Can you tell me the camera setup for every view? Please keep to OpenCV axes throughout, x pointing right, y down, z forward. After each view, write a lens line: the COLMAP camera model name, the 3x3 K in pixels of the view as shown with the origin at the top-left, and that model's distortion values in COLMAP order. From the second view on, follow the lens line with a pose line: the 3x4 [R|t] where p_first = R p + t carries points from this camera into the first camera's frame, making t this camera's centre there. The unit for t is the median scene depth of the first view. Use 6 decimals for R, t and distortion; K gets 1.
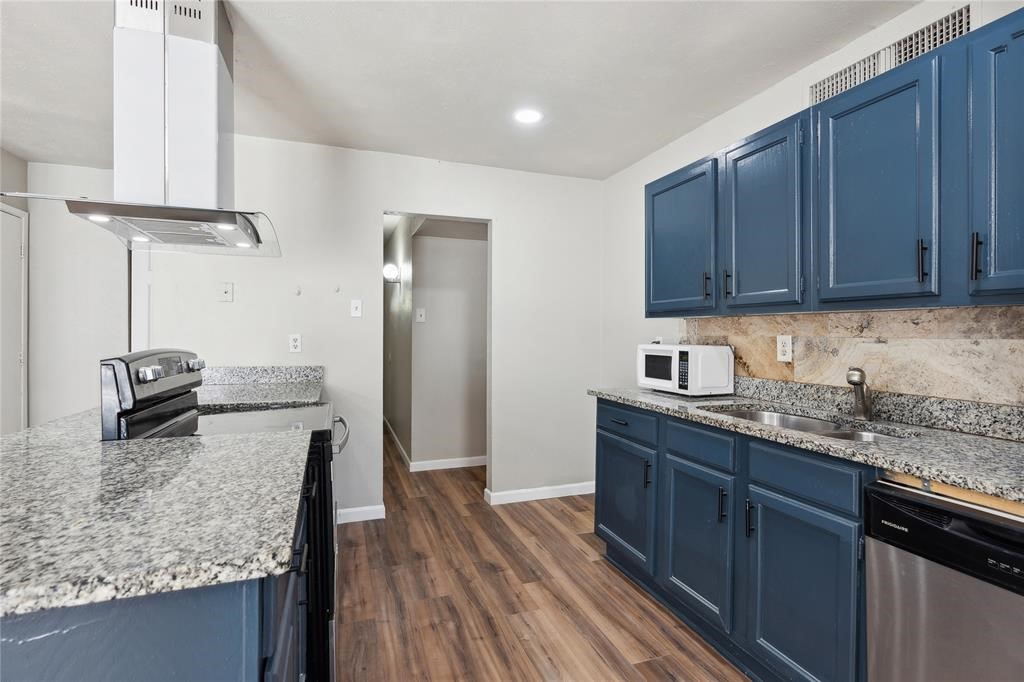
lens RADIAL K [[481.6, 0, 539.8], [0, 481.6, 337.8], [0, 0, 1]] dist [-0.001734, 0.002135]
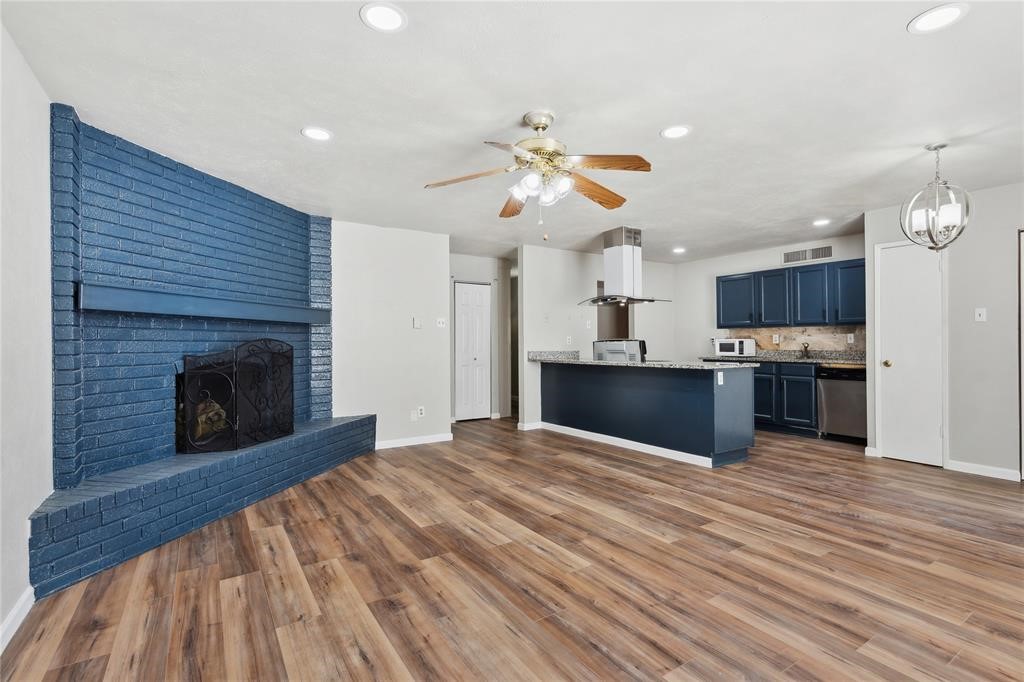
lens RADIAL K [[481.6, 0, 514.1], [0, 481.6, 341.8], [0, 0, 1]] dist [-0.001734, 0.002135]
pose [[0.979783, -0.008101, 0.199898, -1.707792], [0.010643, 0.999876, -0.011643, 0.057853], [-0.199779, 0.013535, 0.979747, -1.621148]]
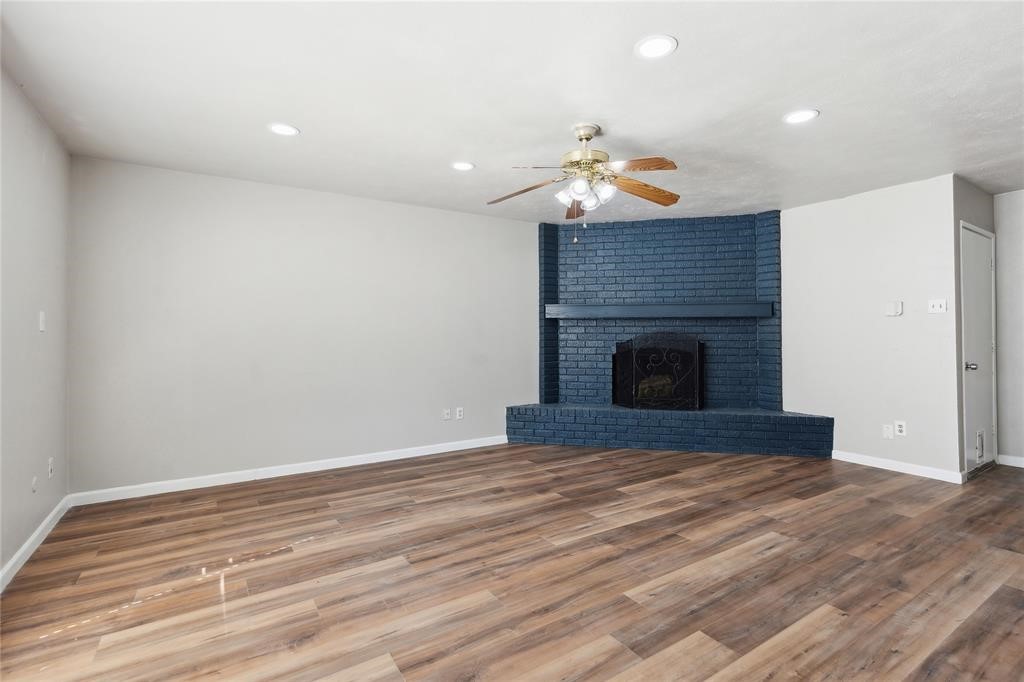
lens RADIAL K [[481.6, 0, 512.0], [0, 481.6, 334.6], [0, 0, 1]] dist [-0.001734, 0.002135]
pose [[0.179715, -0.006387, -0.983698, -0.084418], [-0.007259, 0.999943, -0.007819, 0.052414], [0.983692, 0.008545, 0.179658, -0.845217]]
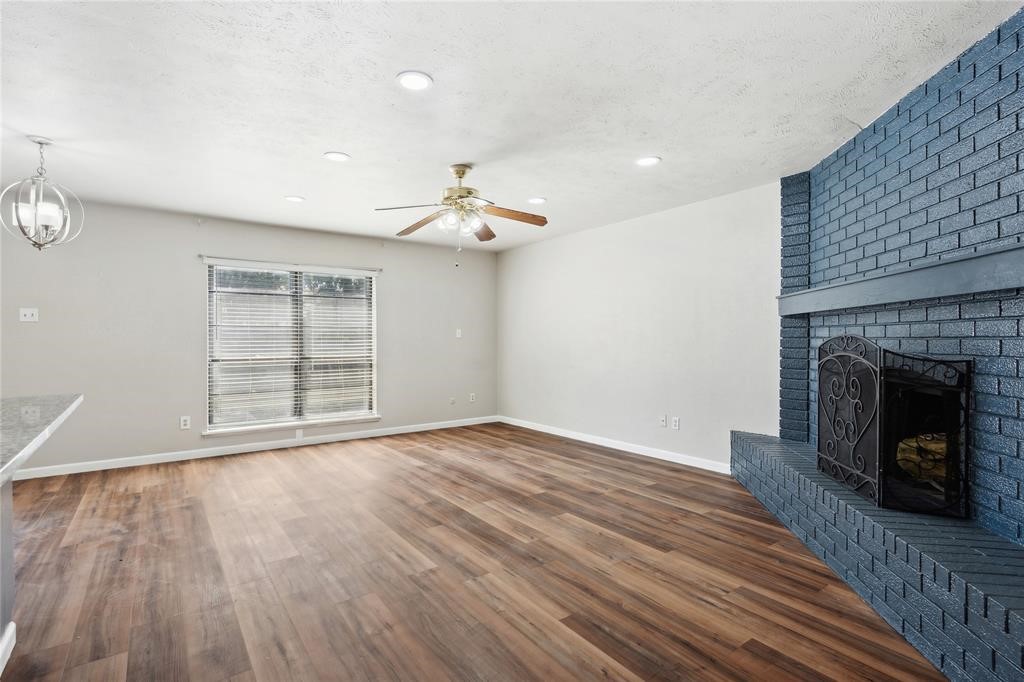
lens RADIAL K [[481.6, 0, 503.4], [0, 481.6, 357.6], [0, 0, 1]] dist [-0.001734, 0.002135]
pose [[-0.971608, 0.006613, -0.236504, -1.142201], [-0.004299, 0.998951, 0.045591, 0.022036], [0.236558, 0.045313, -0.970560, 1.242370]]
